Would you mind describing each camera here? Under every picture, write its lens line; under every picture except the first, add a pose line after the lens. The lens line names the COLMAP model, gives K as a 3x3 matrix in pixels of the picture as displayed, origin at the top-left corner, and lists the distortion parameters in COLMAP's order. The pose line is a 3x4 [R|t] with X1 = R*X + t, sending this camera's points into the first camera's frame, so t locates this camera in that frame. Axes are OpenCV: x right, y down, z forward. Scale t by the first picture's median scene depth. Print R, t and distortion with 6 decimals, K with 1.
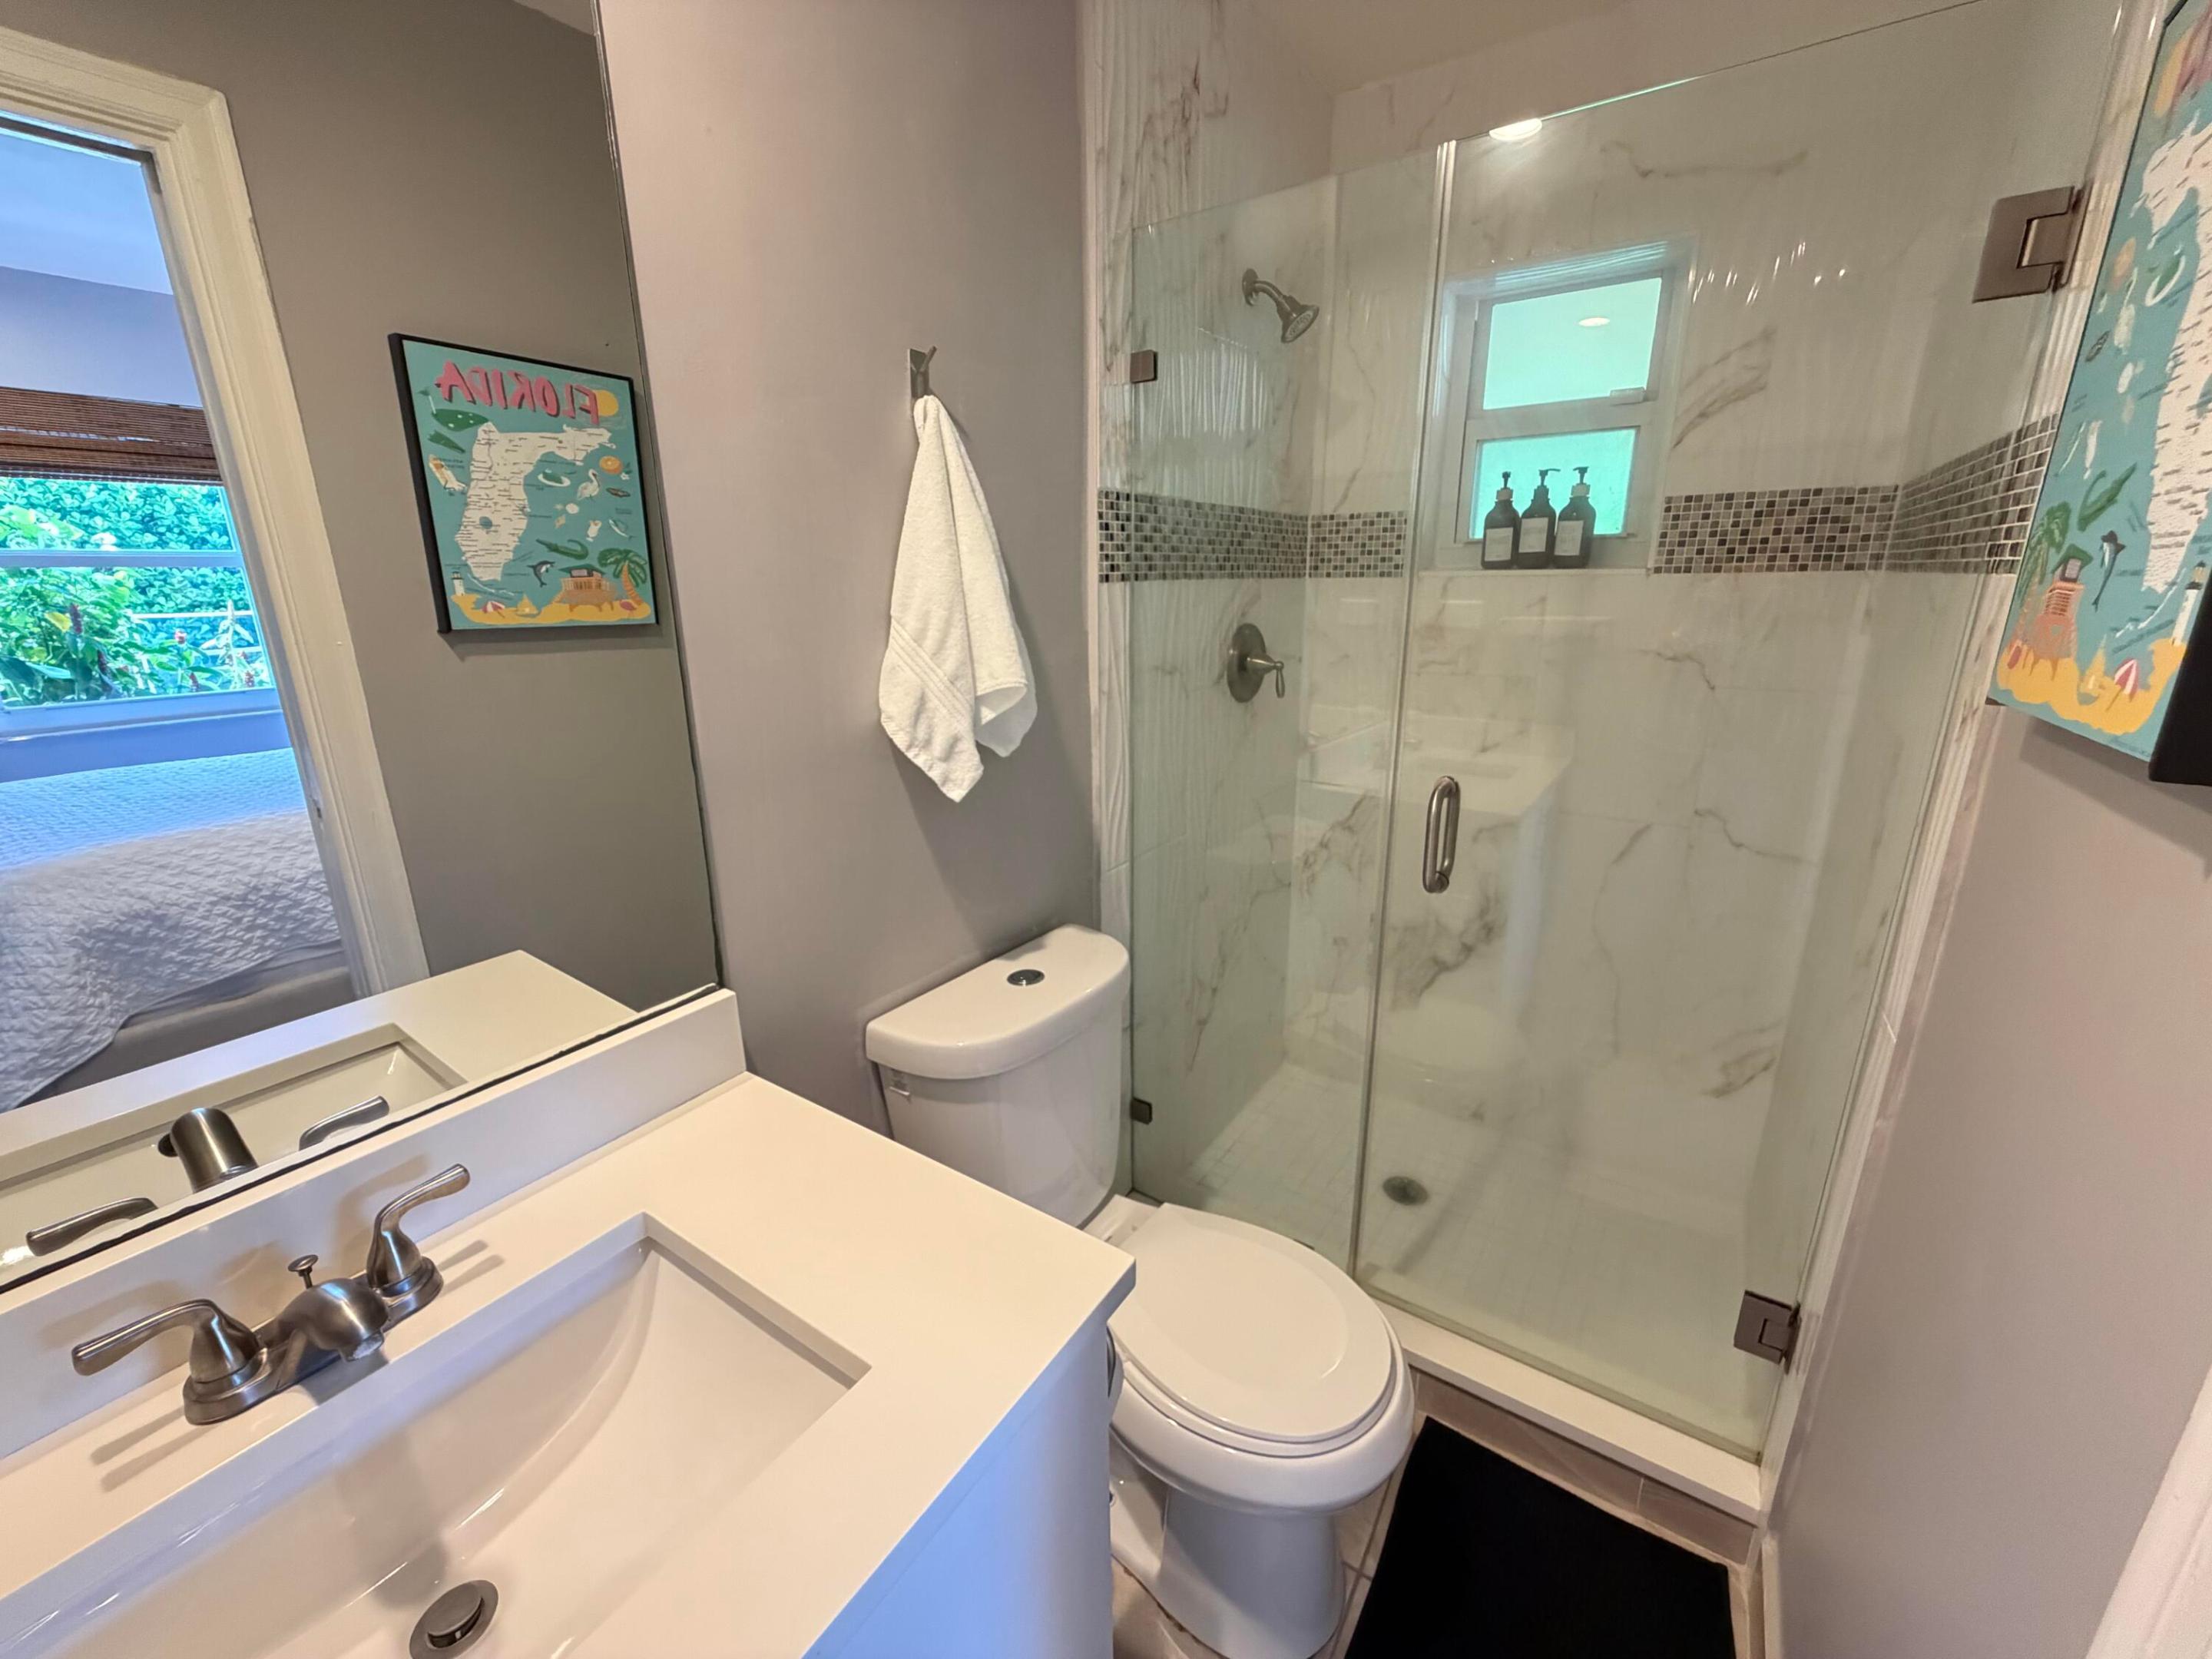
lens RADIAL K [[880.3, 0, 1098.1], [0, 880.3, 827.4], [0, 0, 1]] dist [-0.000070, 0.000378]
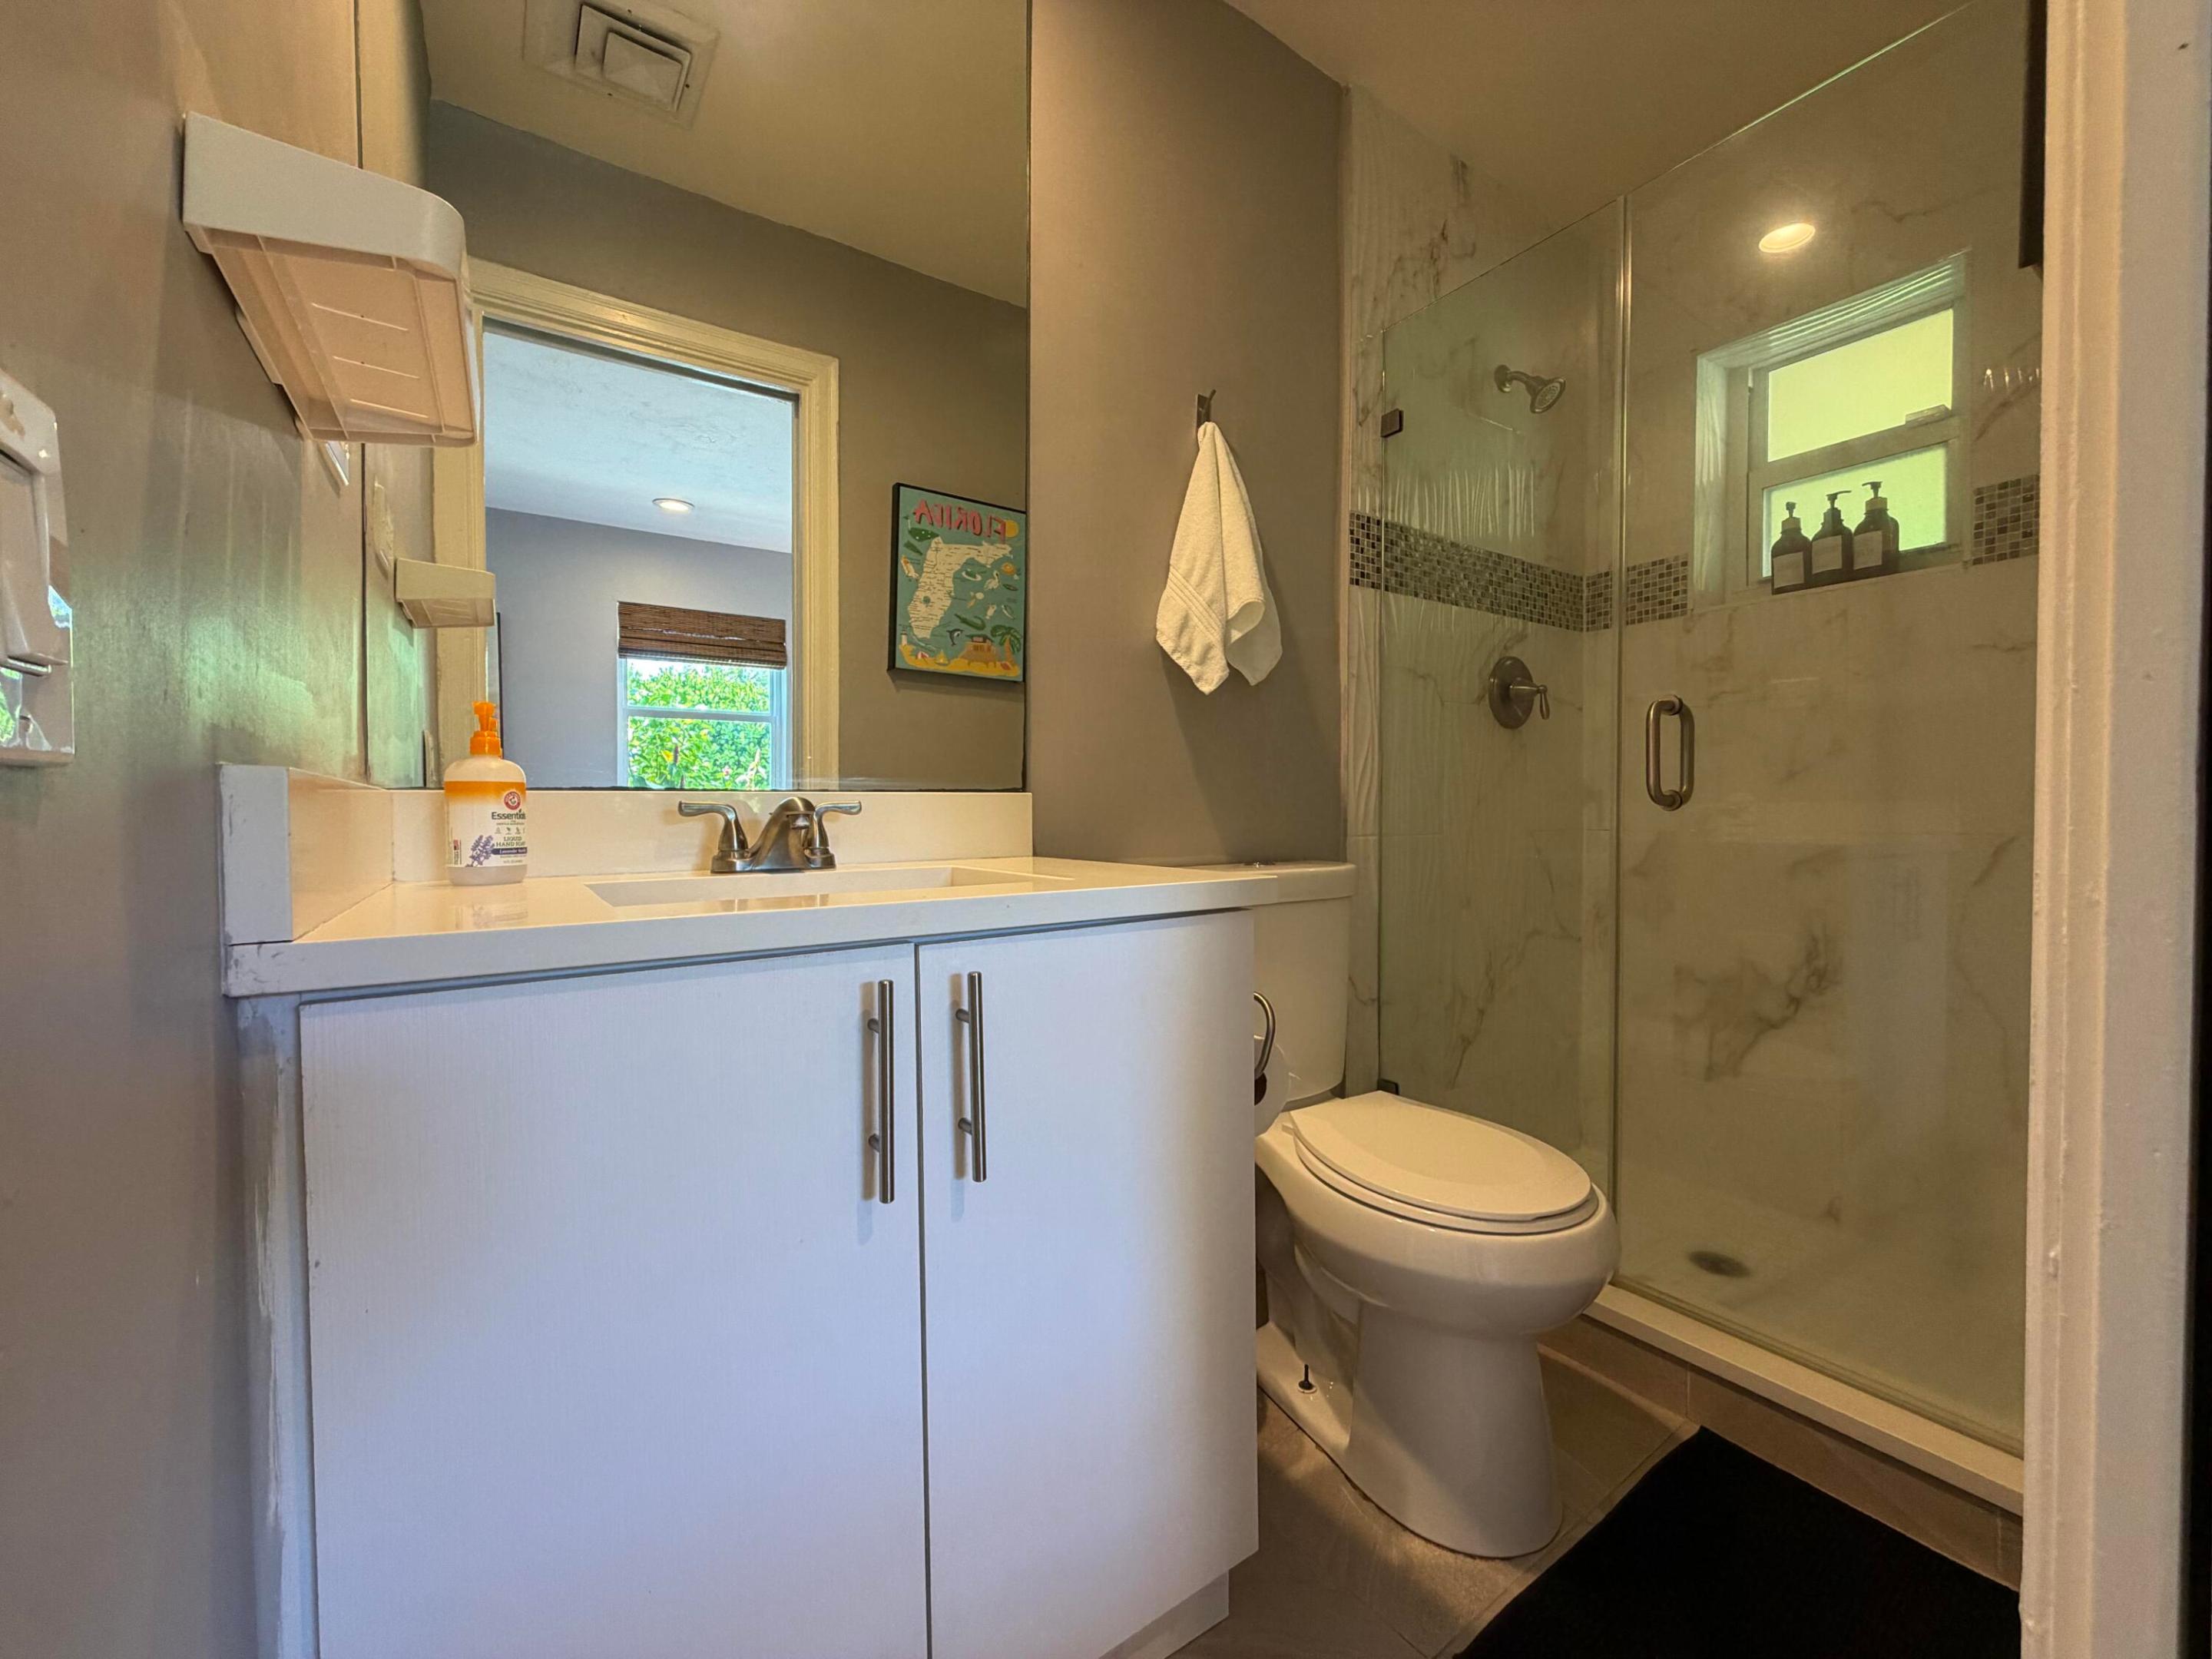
lens RADIAL K [[880.3, 0, 1098.1], [0, 880.3, 827.4], [0, 0, 1]] dist [-0.000070, 0.000378]
pose [[0.928506, 0.017724, -0.370895, 0.126042], [-0.111262, 0.966245, -0.232360, 0.343372], [0.354257, 0.257014, 0.899136, -0.125774]]
